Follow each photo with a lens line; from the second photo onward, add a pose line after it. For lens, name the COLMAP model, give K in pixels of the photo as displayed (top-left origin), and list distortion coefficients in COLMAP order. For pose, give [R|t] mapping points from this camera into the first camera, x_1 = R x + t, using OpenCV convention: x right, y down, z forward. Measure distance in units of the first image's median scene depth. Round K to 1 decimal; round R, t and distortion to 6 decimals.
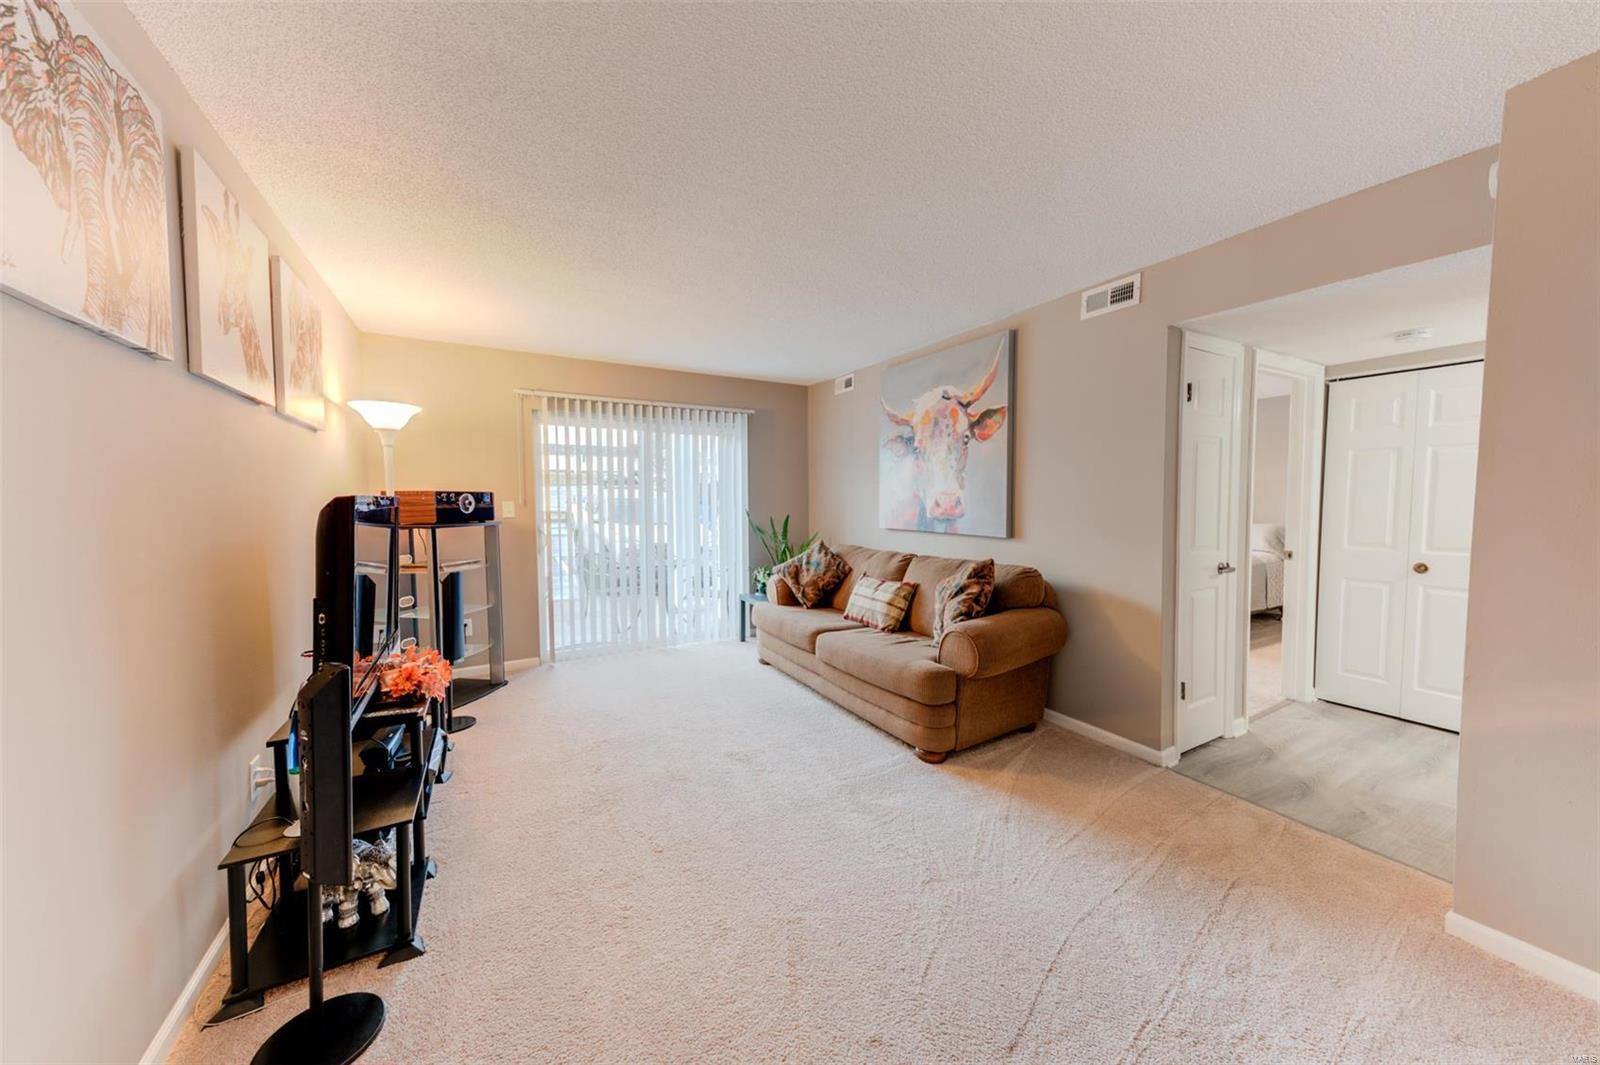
lens RADIAL K [[539.7, 0, 808.6], [0, 539.7, 526.2], [0, 0, 1]] dist [0.010545, -0.000109]
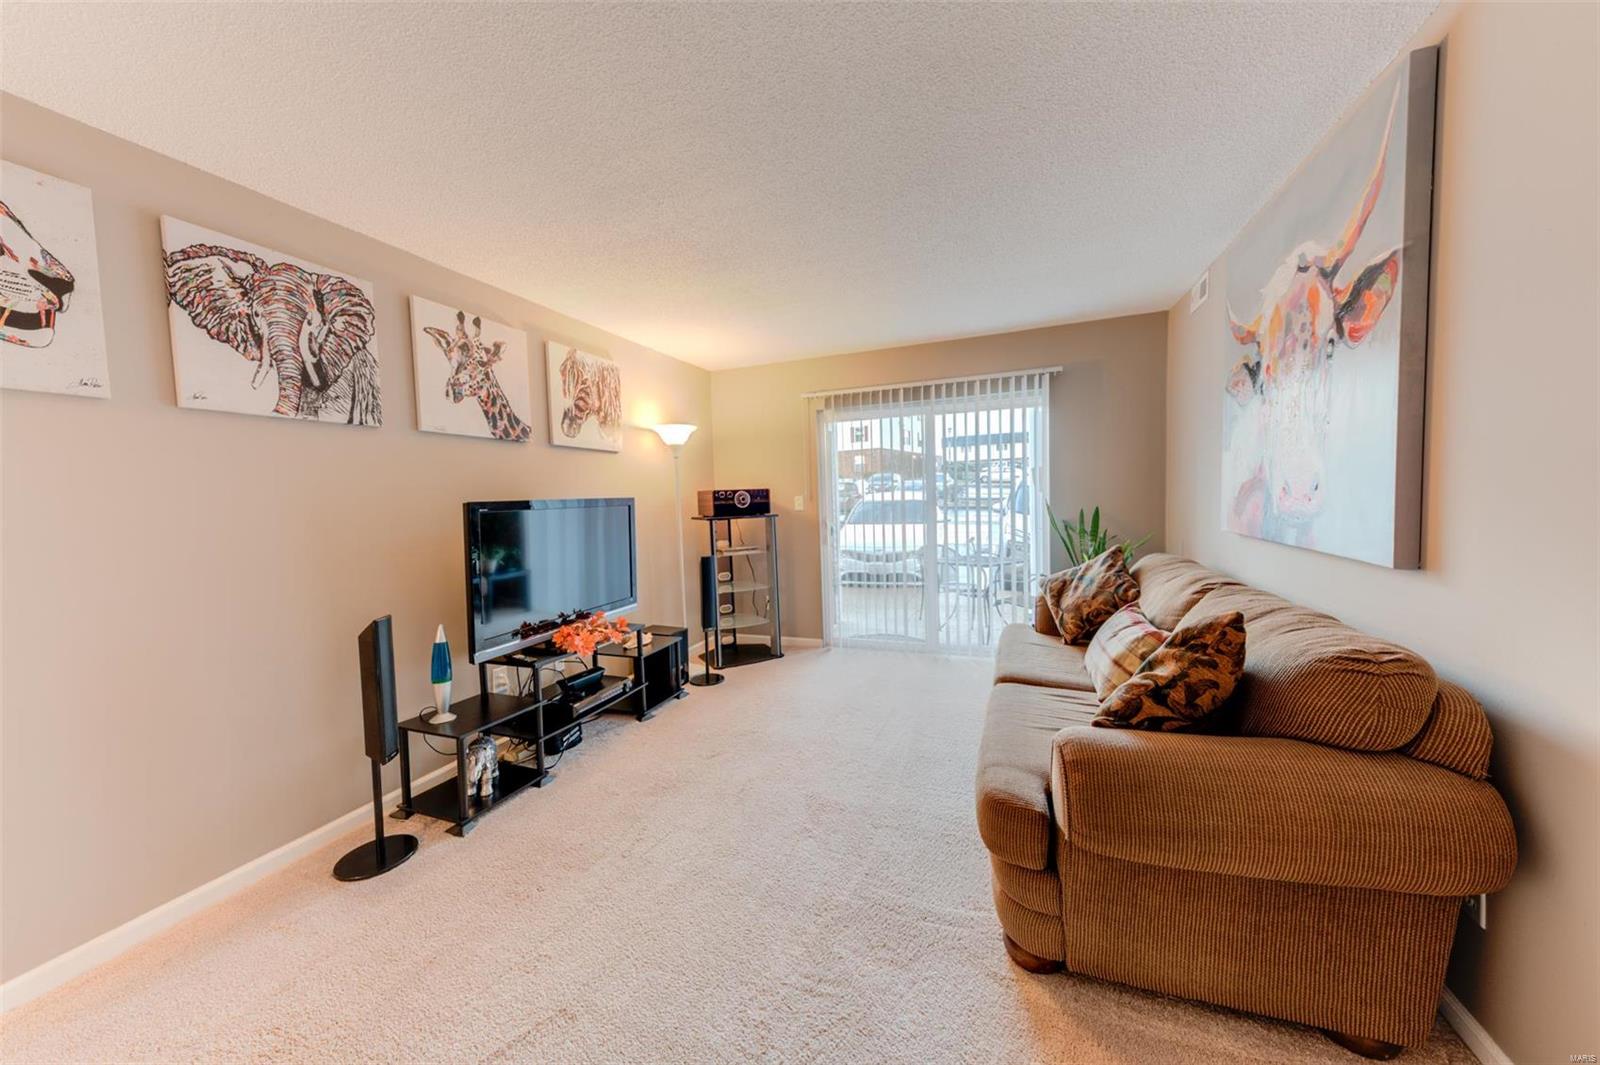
lens RADIAL K [[539.7, 0, 812.5], [0, 539.7, 529.3], [0, 0, 1]] dist [0.010545, -0.000109]
pose [[0.628901, 0.031624, -0.776842, 0.376832], [-0.007475, 0.999372, 0.034632, -0.018033], [0.777450, -0.015973, 0.628742, 0.356095]]
